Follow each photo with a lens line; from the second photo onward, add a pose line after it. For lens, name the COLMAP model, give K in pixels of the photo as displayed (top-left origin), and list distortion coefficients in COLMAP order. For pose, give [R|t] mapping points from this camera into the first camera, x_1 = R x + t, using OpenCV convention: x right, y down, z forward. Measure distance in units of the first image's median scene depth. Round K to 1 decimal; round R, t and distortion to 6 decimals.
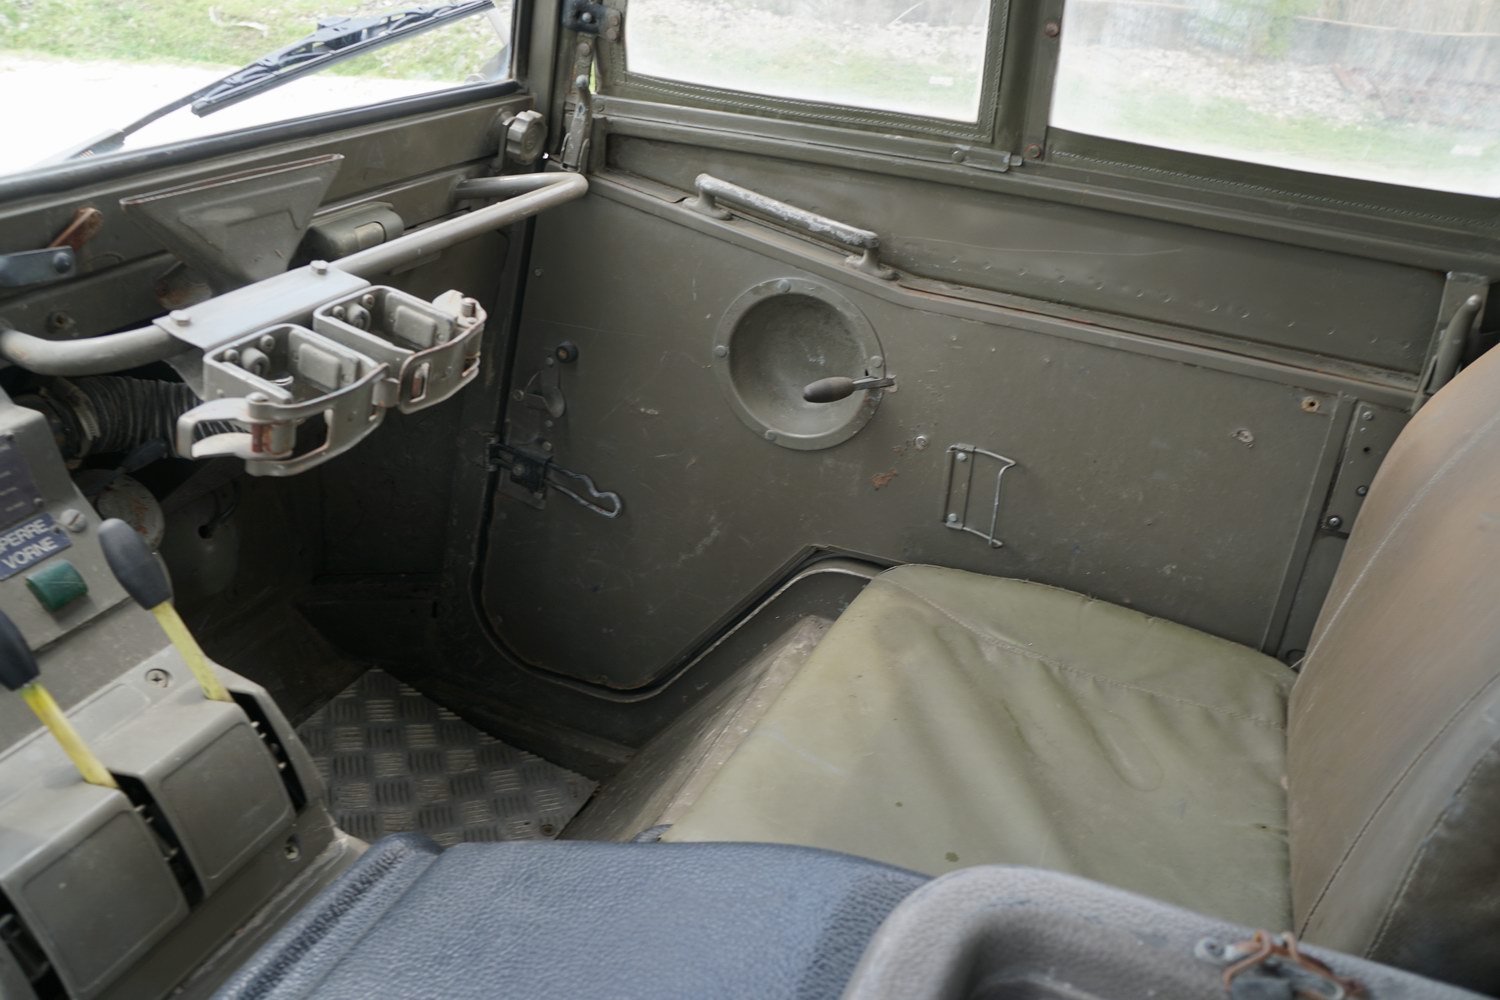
lens RADIAL K [[1218.4, 0, 750.0], [0, 1218.4, 500.0], [0, 0, 1]] dist [-0.181188, 0.144972]
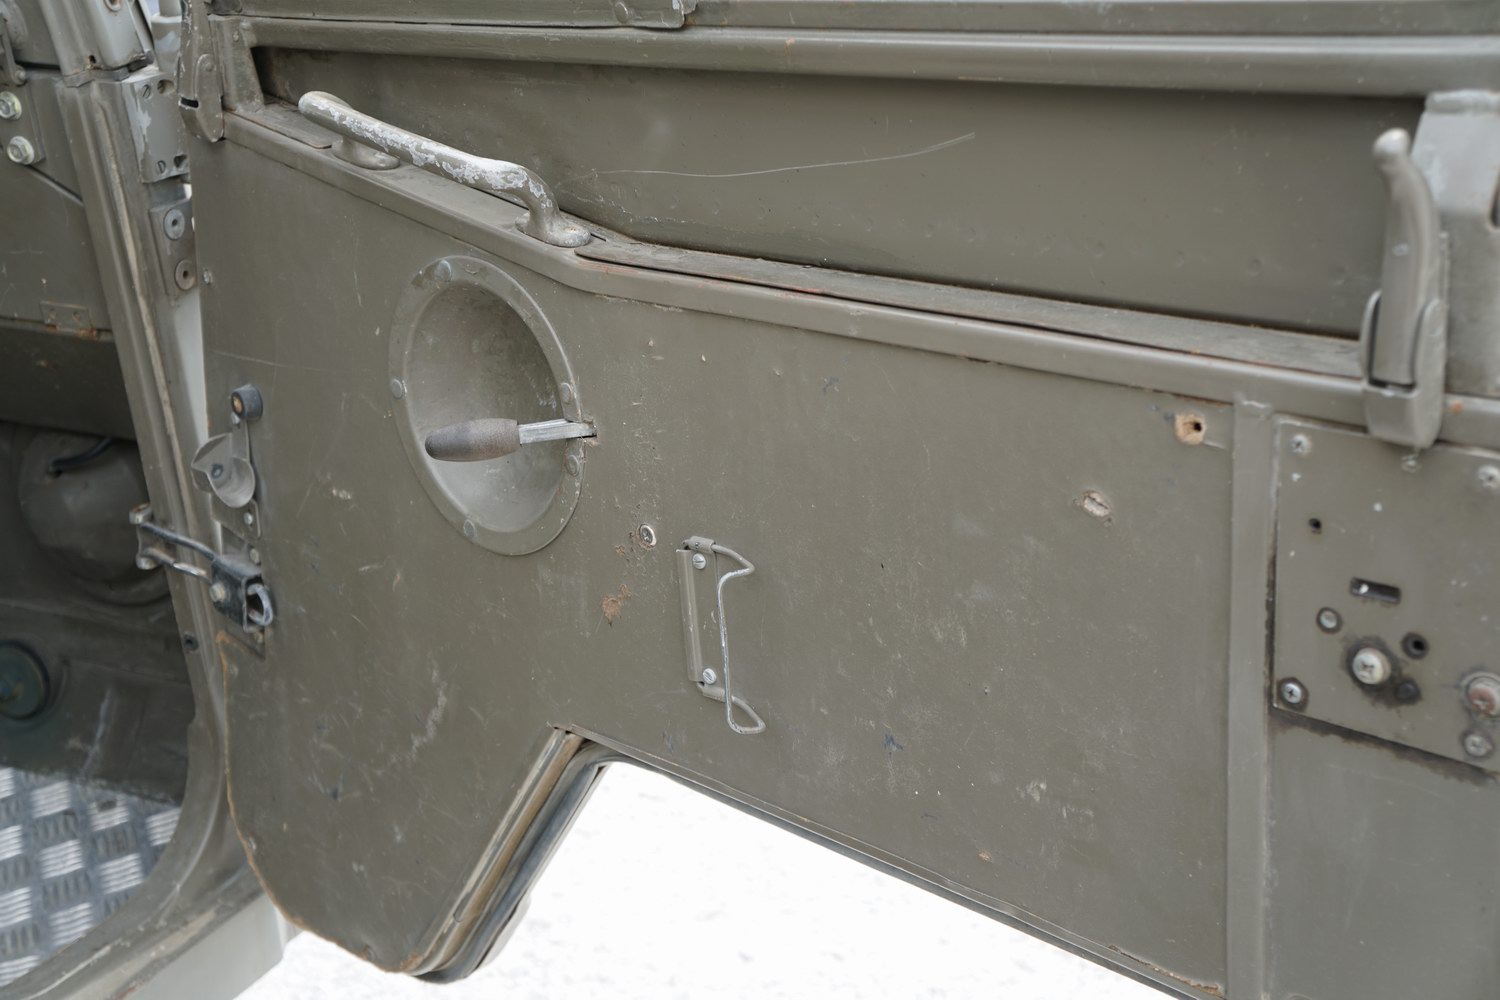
lens RADIAL K [[1882.6, 0, 750.0], [0, 1882.6, 500.0], [0, 0, 1]] dist [0.067978, 0.003561]
pose [[0.918324, 0.002844, -0.395819, 0.540114], [-0.059595, 0.989569, -0.131153, 0.047815], [0.391317, 0.144030, 0.908915, 0.235274]]
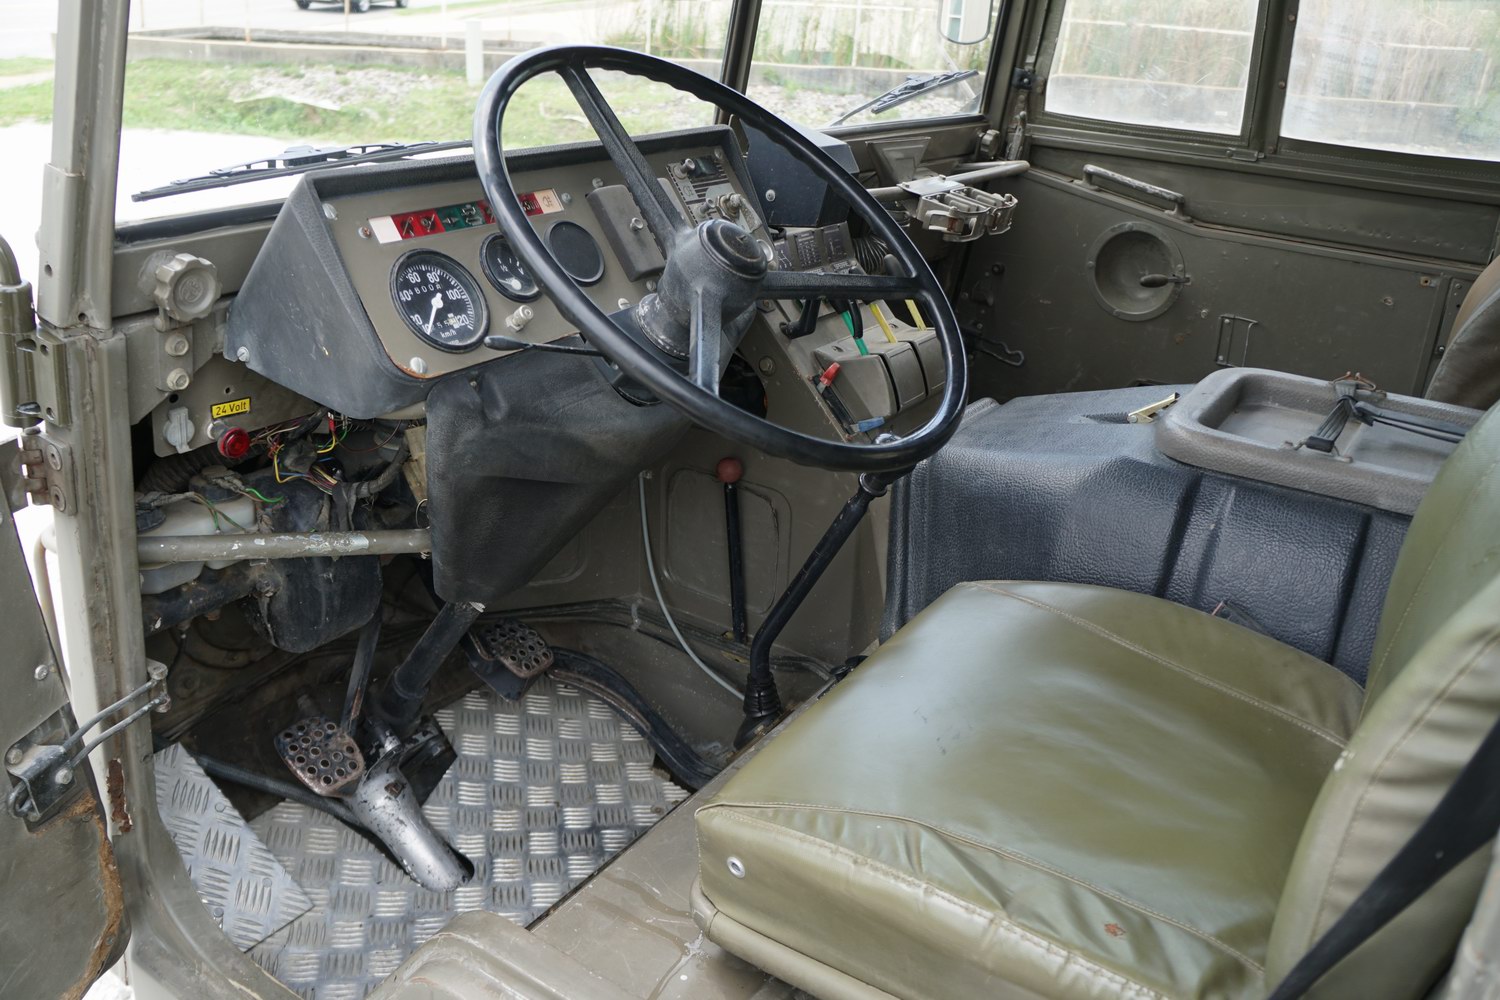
lens RADIAL K [[1218.4, 0, 750.0], [0, 1218.4, 500.0], [0, 0, 1]] dist [-0.181188, 0.144972]
pose [[0.980840, 0.047469, -0.188944, -0.177555], [-0.062526, 0.995256, -0.074538, 0.409029], [0.184510, 0.084924, 0.979155, -0.837979]]
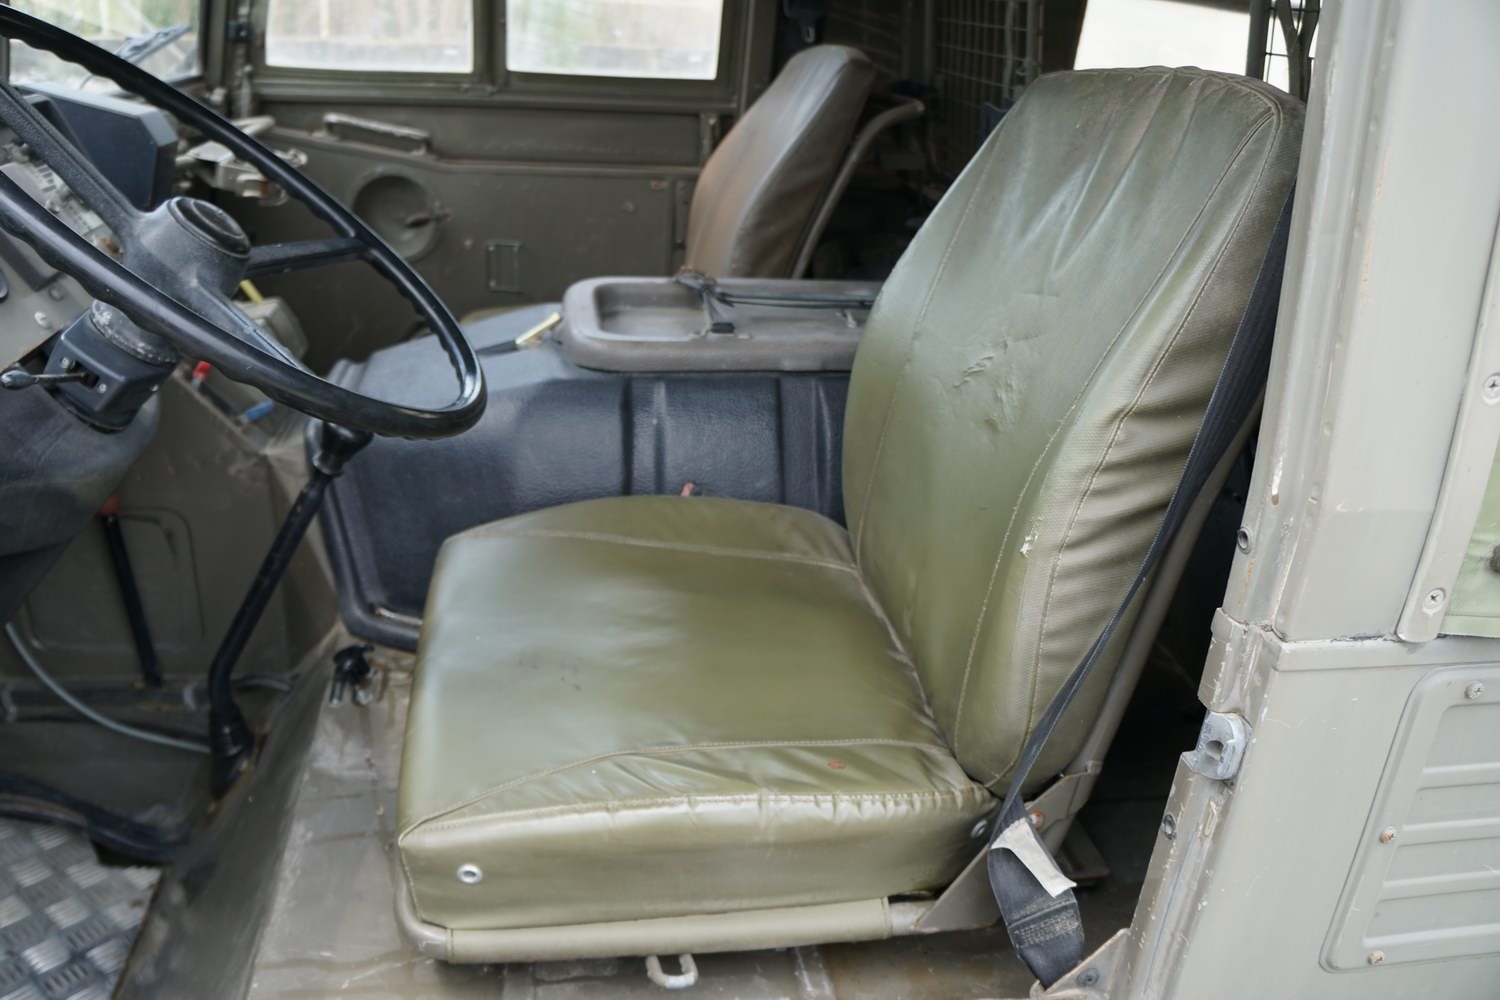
lens RADIAL K [[1187.7, 0, 750.0], [0, 1187.7, 500.0], [0, 0, 1]] dist [-0.174337, 0.128141]
pose [[0.849287, -0.223761, 0.478165, -0.452481], [0.236876, 0.970957, 0.033641, 0.386261], [-0.471806, 0.084695, 0.877625, -0.774493]]
